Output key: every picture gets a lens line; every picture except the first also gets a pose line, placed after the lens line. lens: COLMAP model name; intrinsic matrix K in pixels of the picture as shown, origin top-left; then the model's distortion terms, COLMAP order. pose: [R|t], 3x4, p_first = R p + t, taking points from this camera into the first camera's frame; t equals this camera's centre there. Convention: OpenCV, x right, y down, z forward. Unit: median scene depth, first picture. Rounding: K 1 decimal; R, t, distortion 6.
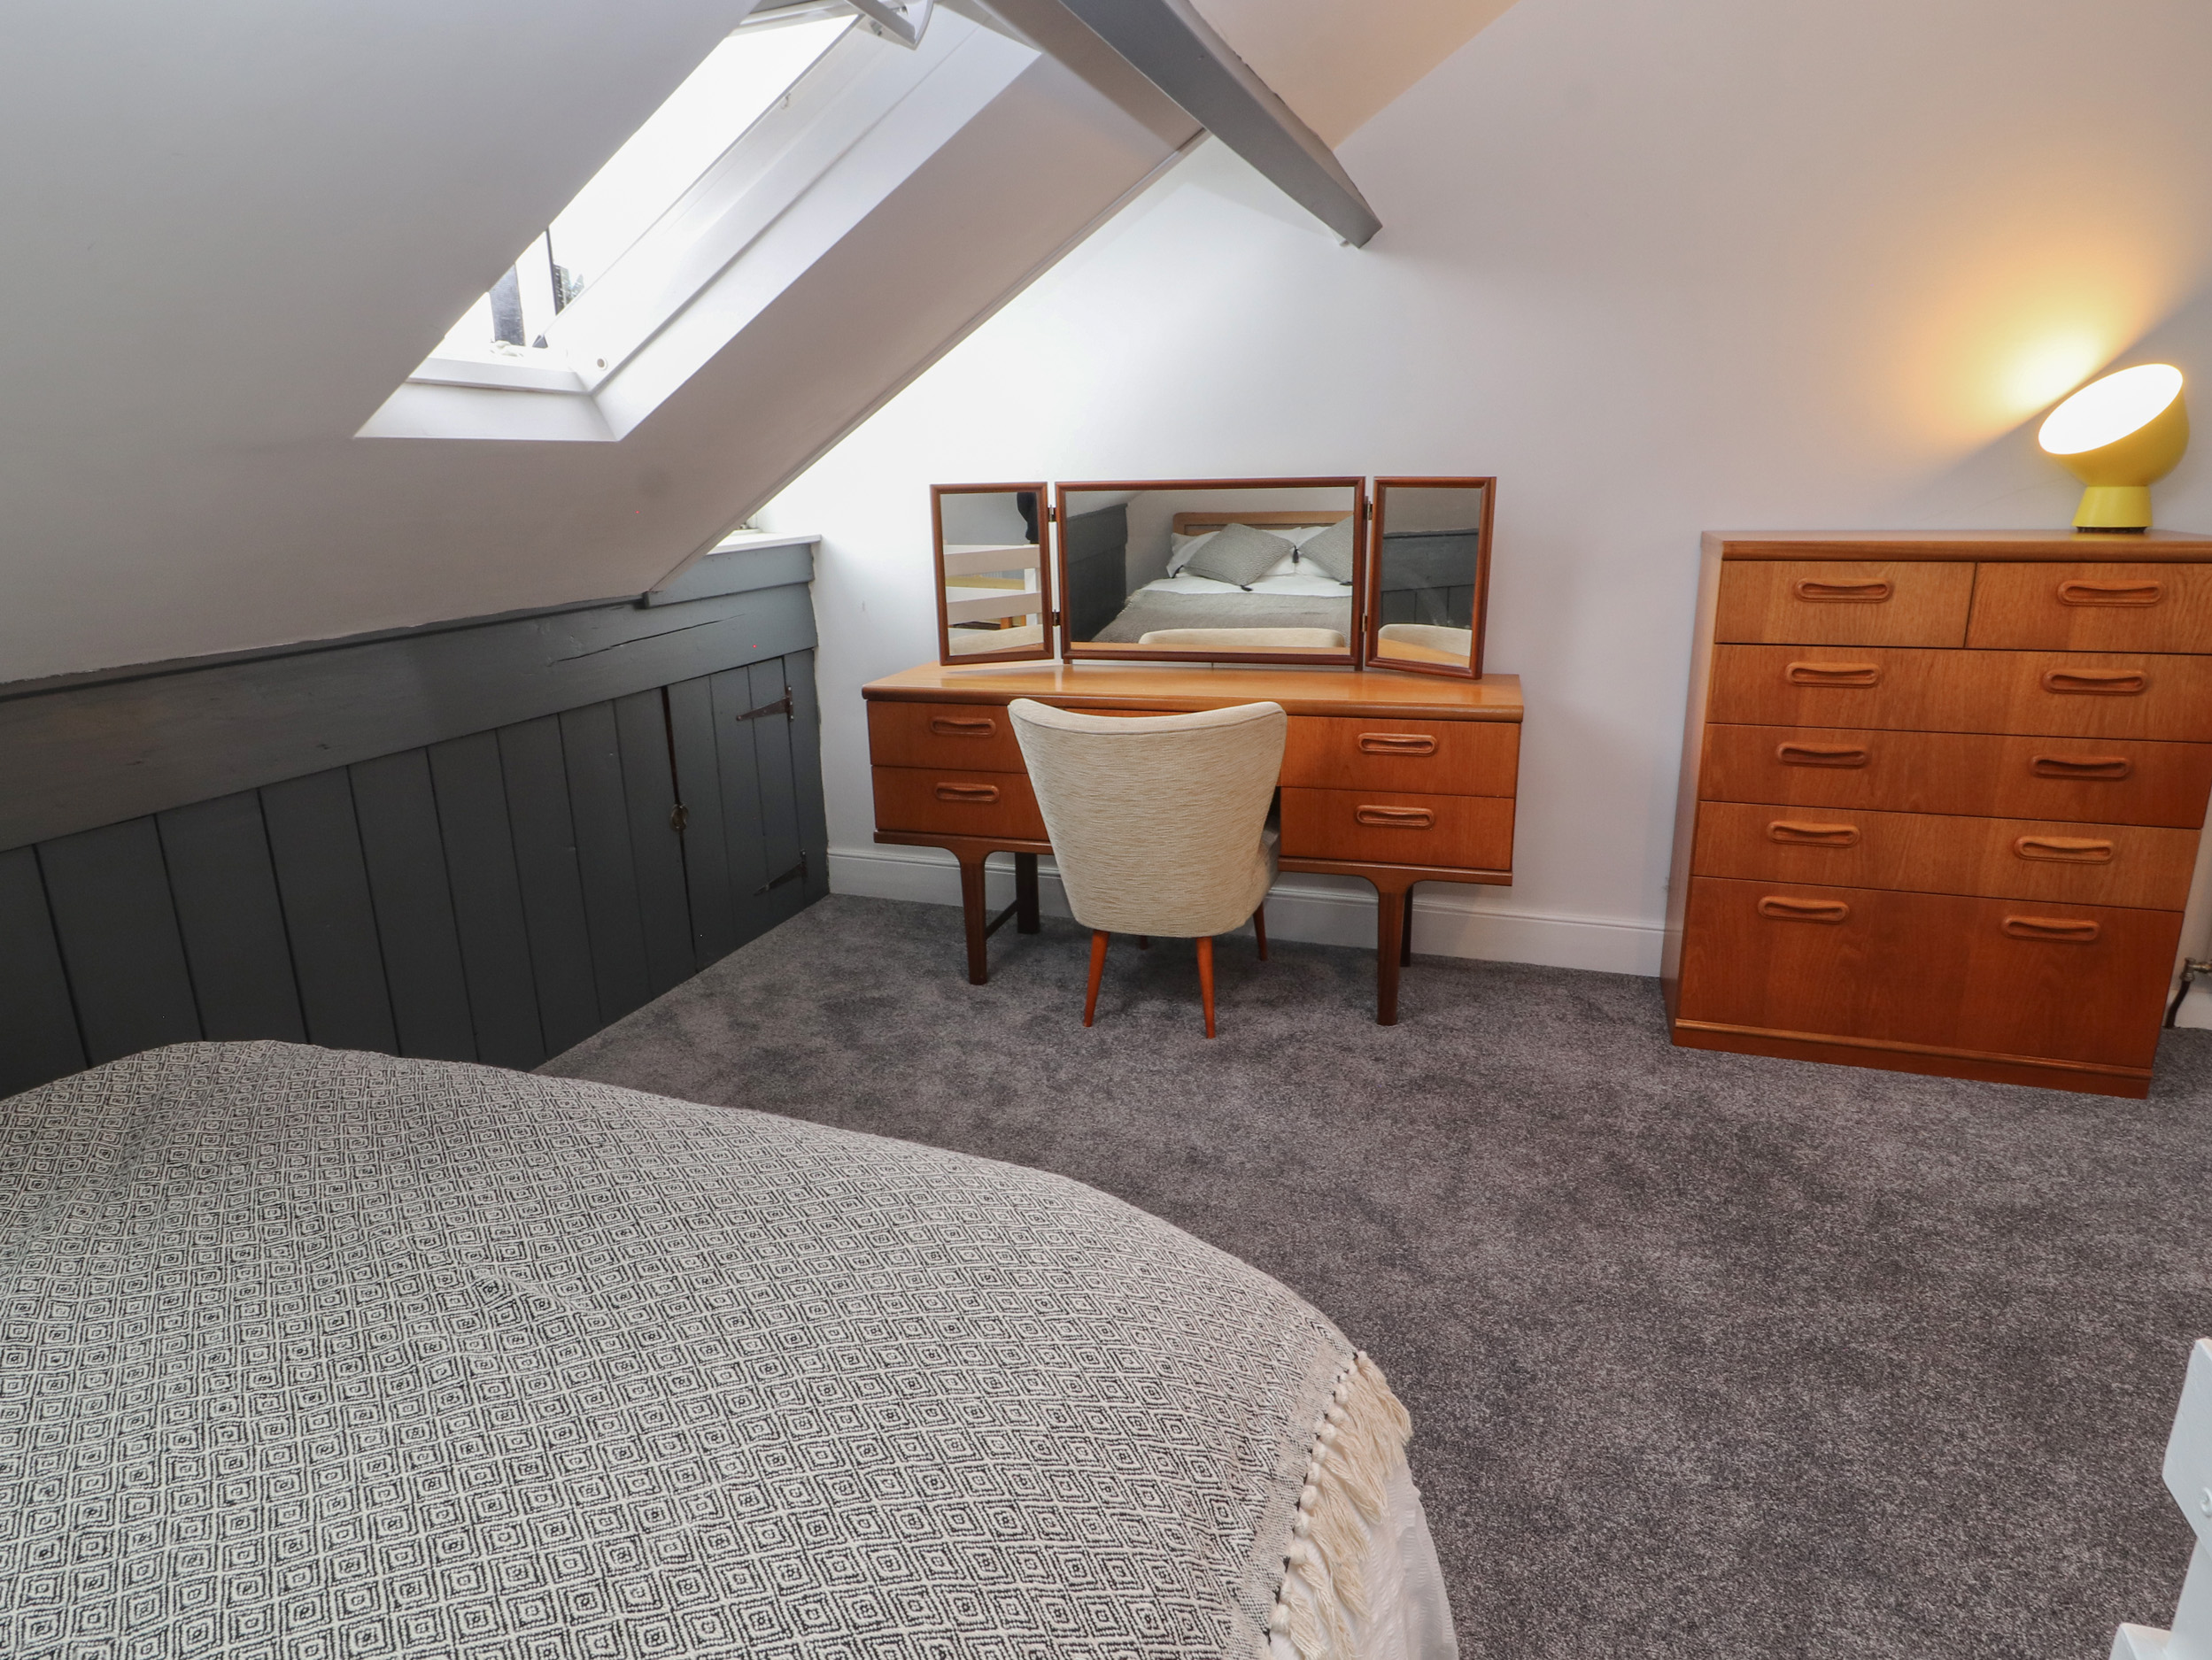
lens RADIAL K [[1251.9, 0, 1114.4], [0, 1251.9, 813.9], [0, 0, 1]] dist [-0.001609, -0.000417]
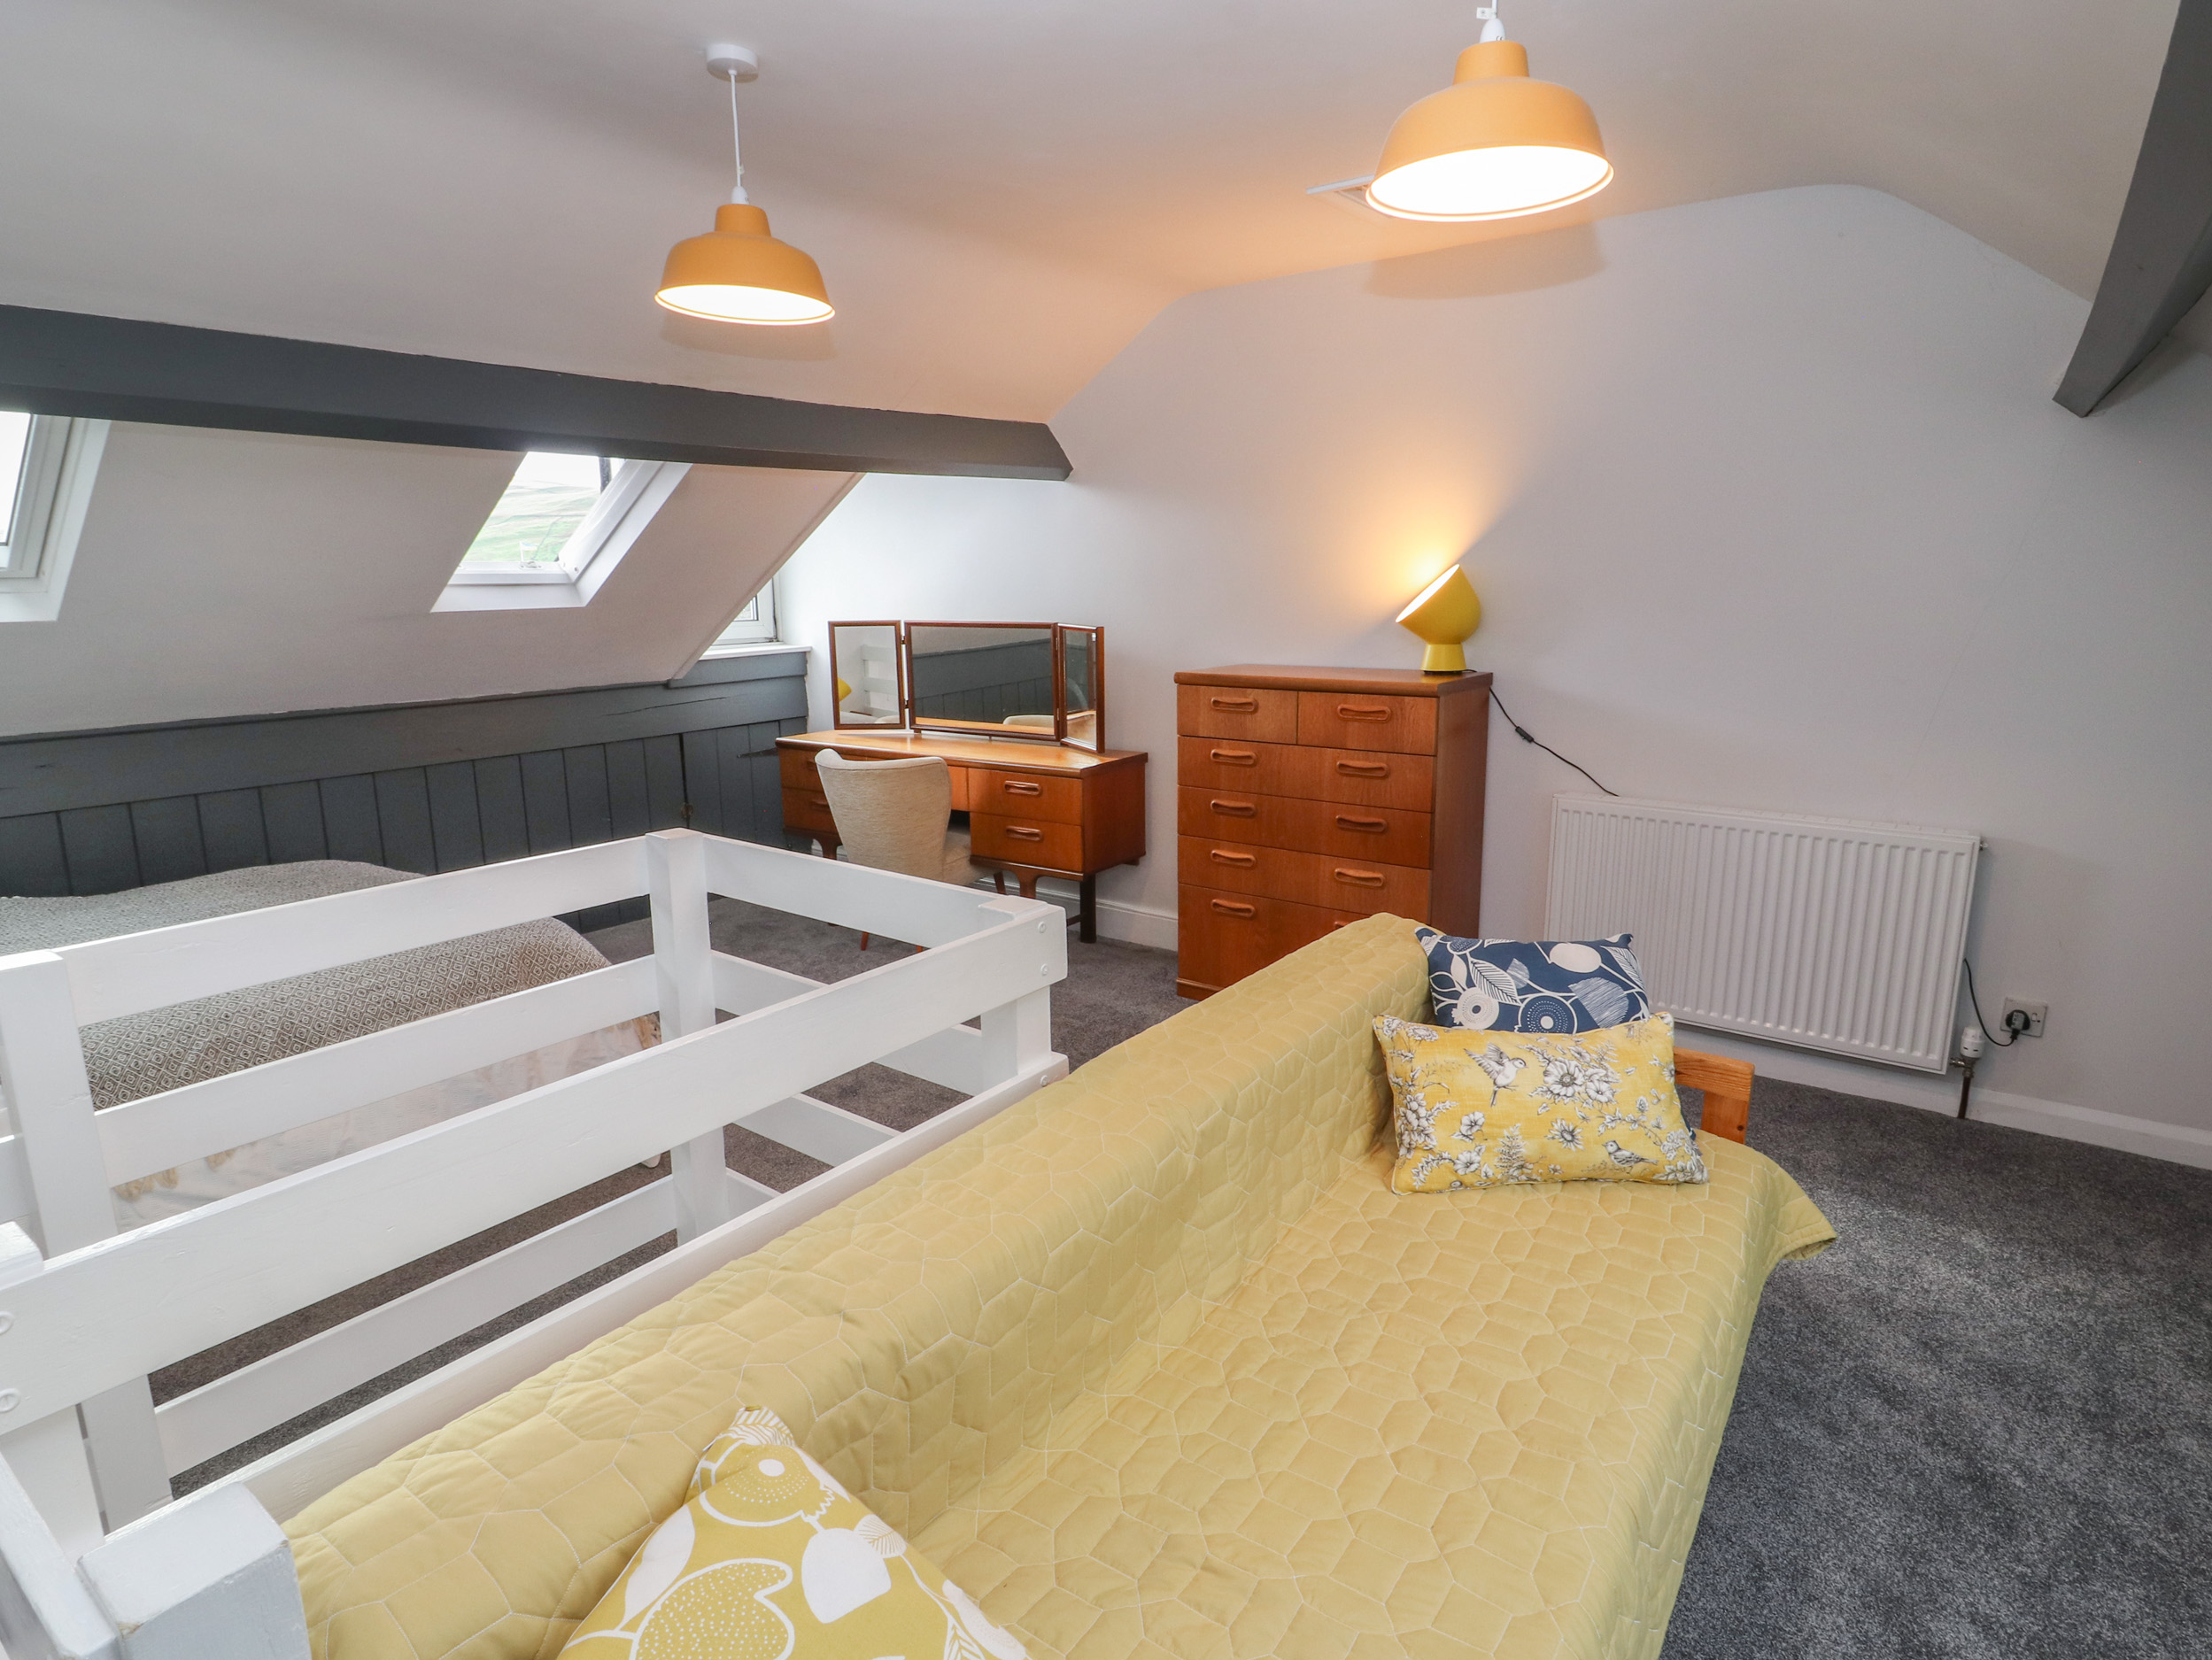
lens RADIAL K [[1217.6, 0, 1106.0], [0, 1217.6, 830.0], [0, 0, 1]] dist [-0.000615, -0.012784]
pose [[0.948853, 0.072684, -0.307239, 0.809769], [-0.088657, 0.995324, -0.038337, 0.048154], [0.303016, 0.063615, 0.950860, -0.460238]]
